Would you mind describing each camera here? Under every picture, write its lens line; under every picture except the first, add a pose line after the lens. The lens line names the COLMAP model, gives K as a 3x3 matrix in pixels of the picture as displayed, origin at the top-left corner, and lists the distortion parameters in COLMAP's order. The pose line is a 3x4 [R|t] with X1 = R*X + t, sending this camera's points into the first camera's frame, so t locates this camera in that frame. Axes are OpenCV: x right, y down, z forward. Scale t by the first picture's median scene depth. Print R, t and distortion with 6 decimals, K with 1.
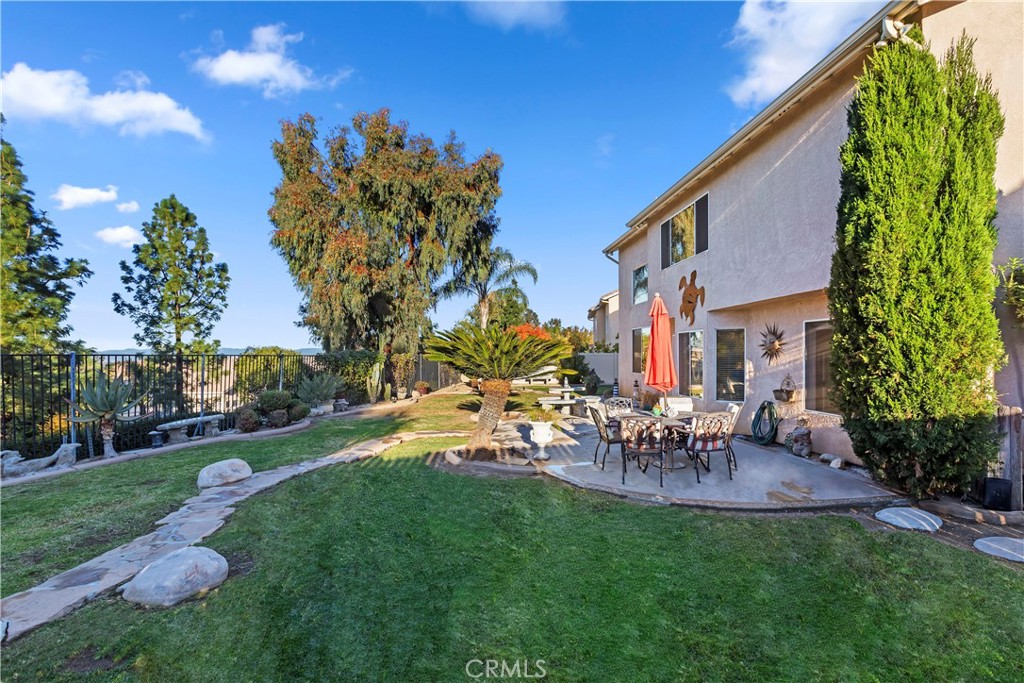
lens RADIAL K [[475.8, 0, 510.5], [0, 475.8, 363.4], [0, 0, 1]] dist [0.014254, 0.000185]
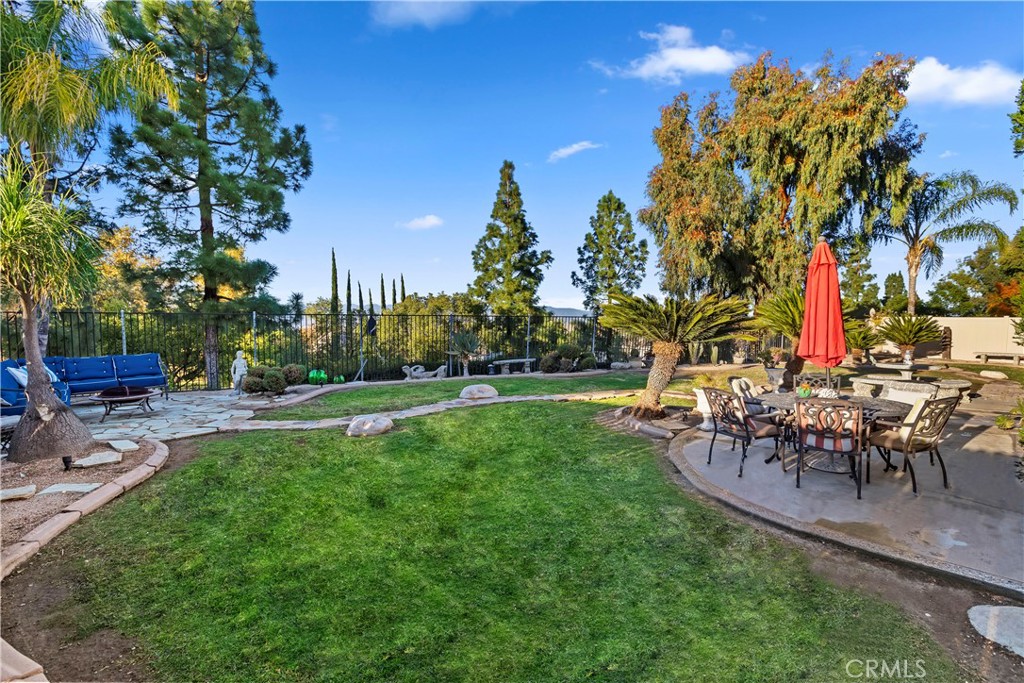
lens RADIAL K [[465.9, 0, 509.6], [0, 465.9, 339.9], [0, 0, 1]] dist [0.001612, 0.000336]
pose [[0.605925, 0.046864, -0.794140, 0.202549], [-0.023308, 0.998881, 0.041162, -0.000942], [0.795180, -0.006431, 0.606339, 0.055113]]
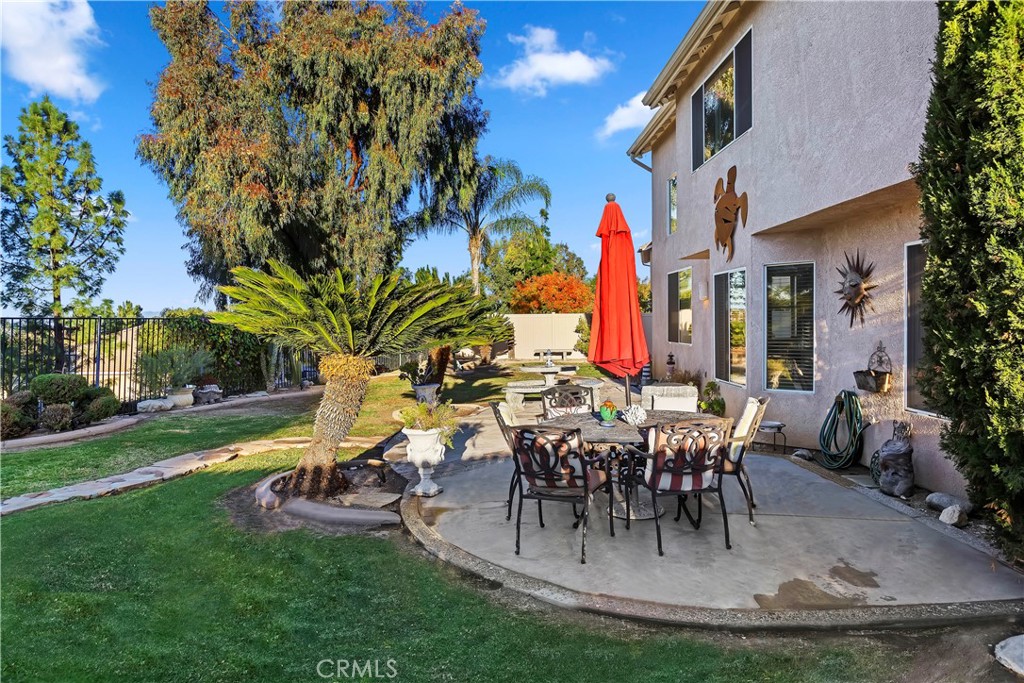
lens RADIAL K [[661.9, 0, 512.0], [0, 661.9, 341.5], [0, 0, 1]] dist [0.008463, 0.000852]
pose [[0.997564, -0.005075, -0.069571, 0.083465], [0.006241, 0.999844, 0.016552, 0.002372], [0.069476, -0.016946, 0.997440, 0.082451]]
